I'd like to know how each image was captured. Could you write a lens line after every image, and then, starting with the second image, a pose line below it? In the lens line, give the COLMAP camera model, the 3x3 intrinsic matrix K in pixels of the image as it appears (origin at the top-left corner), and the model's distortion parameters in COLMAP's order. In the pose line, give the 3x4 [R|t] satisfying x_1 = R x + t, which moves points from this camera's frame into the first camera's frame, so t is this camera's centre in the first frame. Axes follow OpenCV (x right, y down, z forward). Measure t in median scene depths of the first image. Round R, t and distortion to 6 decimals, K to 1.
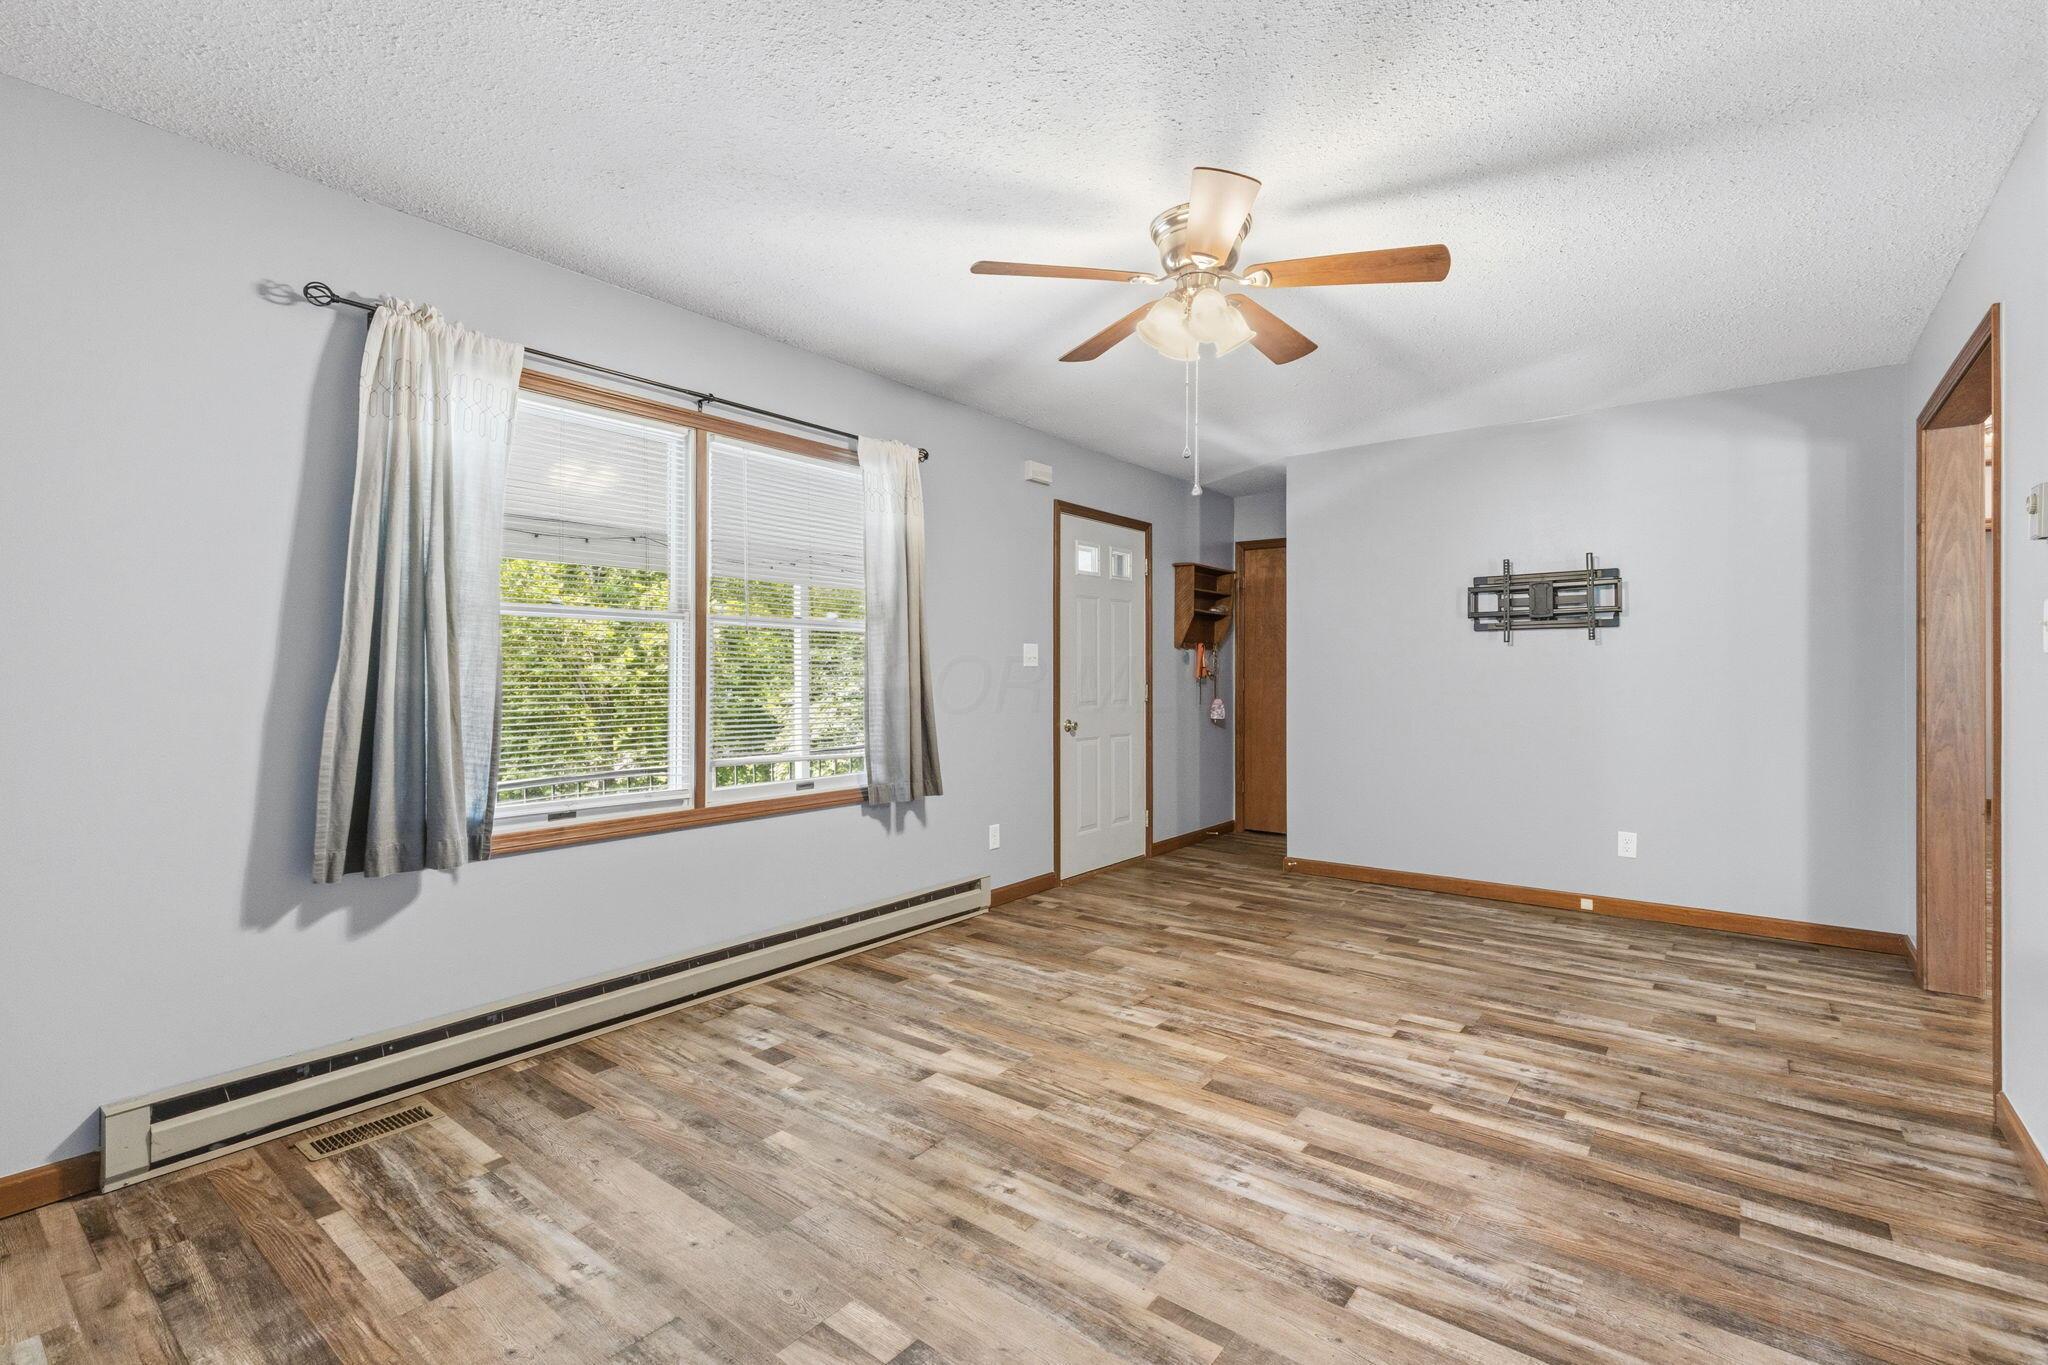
lens RADIAL K [[922.3, 0, 1036.7], [0, 922.3, 668.4], [0, 0, 1]] dist [0.010278, -0.001135]
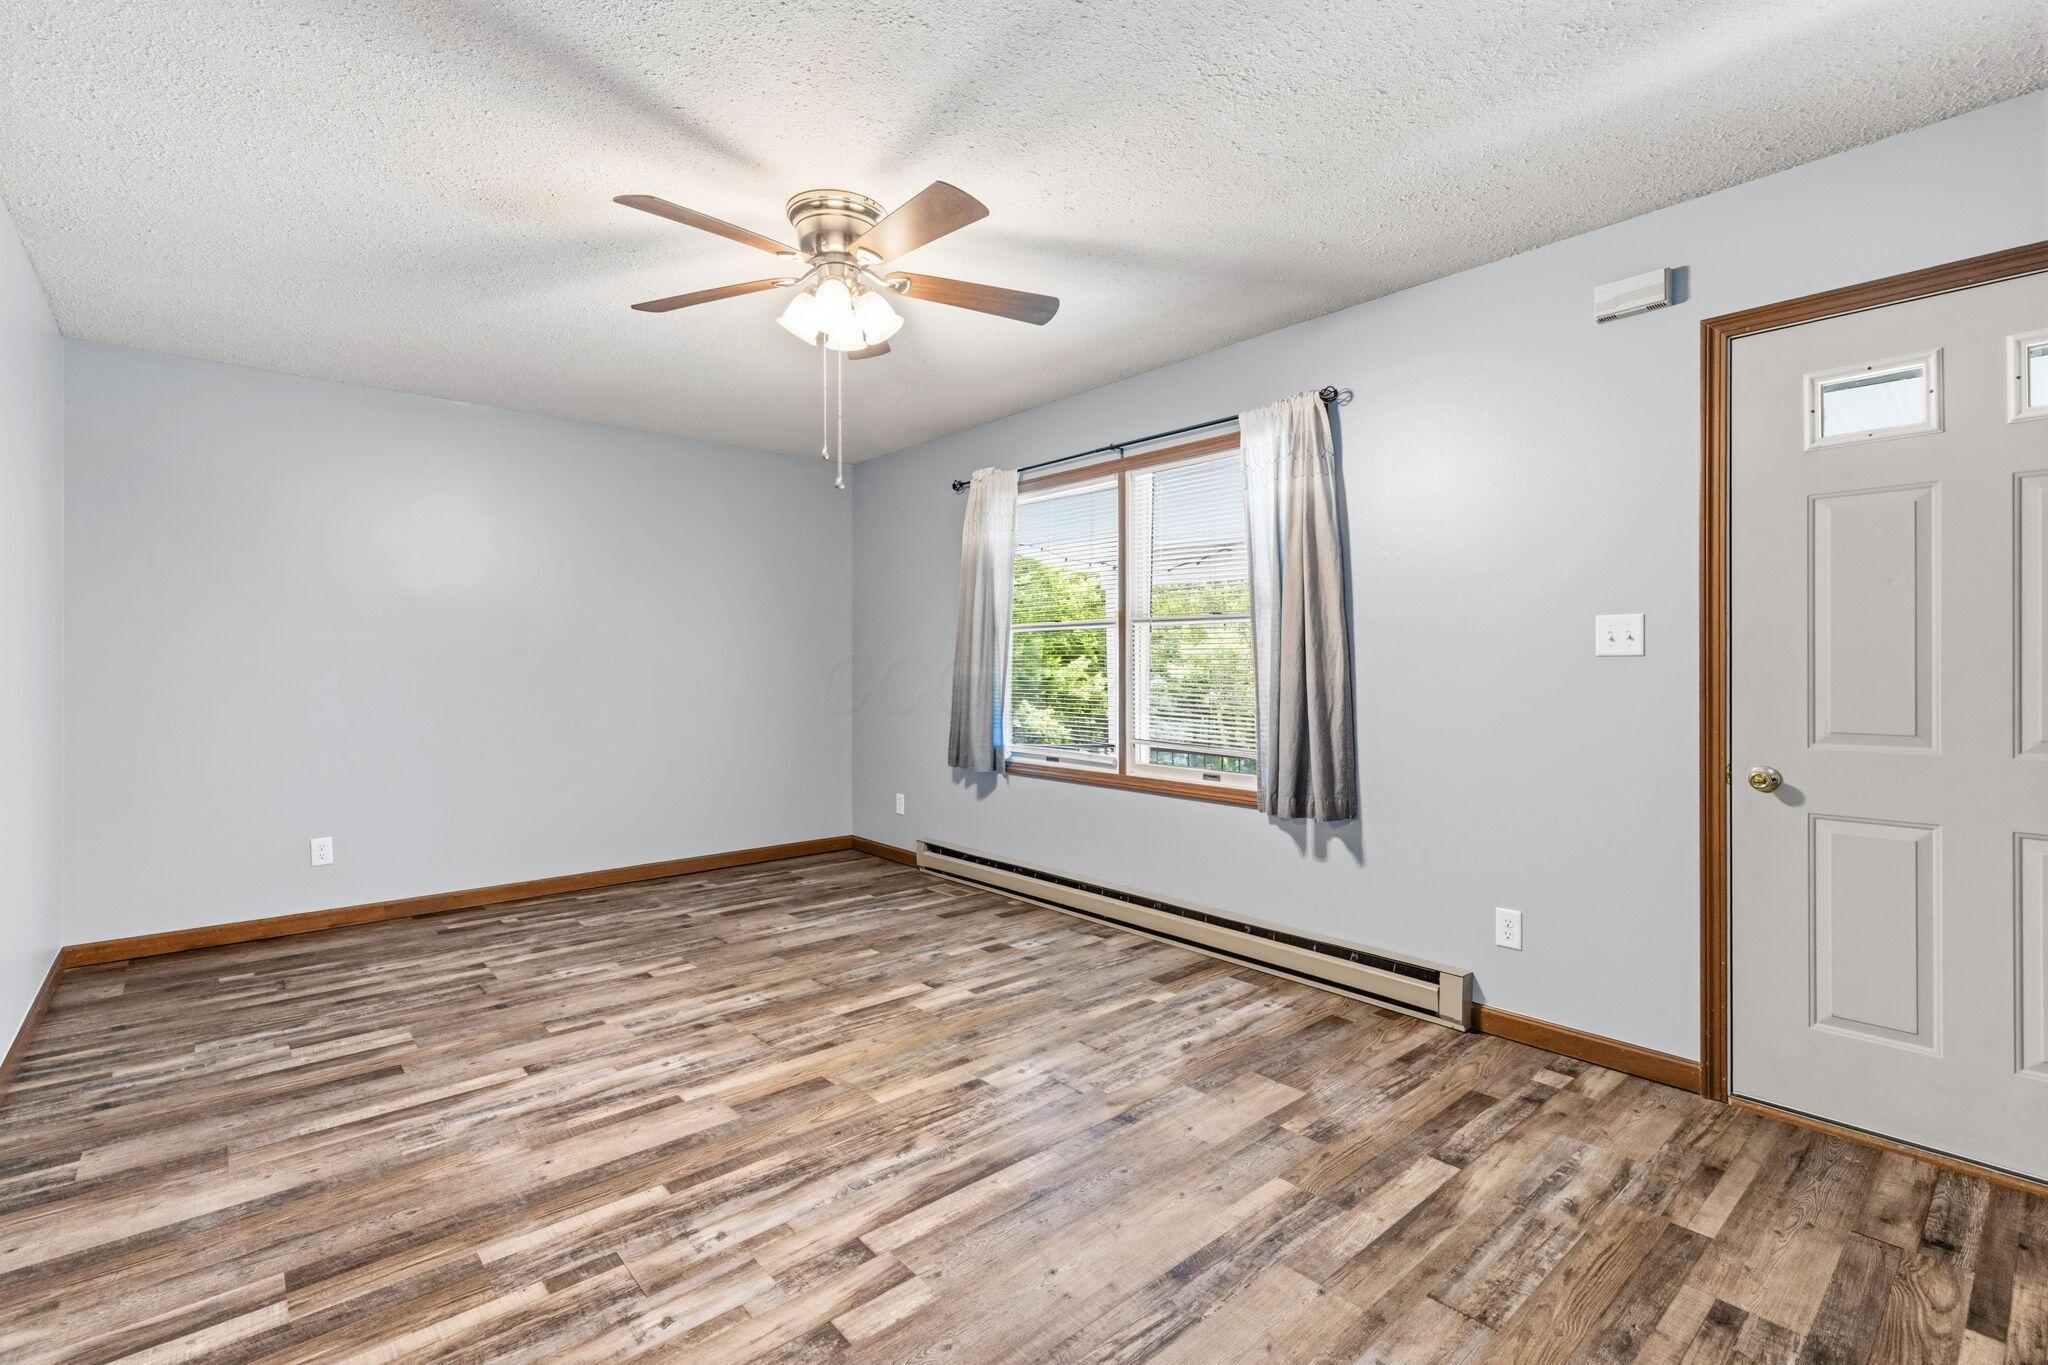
lens RADIAL K [[922.3, 0, 1015.8], [0, 922.3, 665.1], [0, 0, 1]] dist [0.010278, -0.001135]
pose [[-0.200674, -0.000385, -0.979658, 1.092995], [0.004156, 0.999991, -0.001244, 0.005406], [0.979649, -0.004321, -0.200670, 1.369418]]
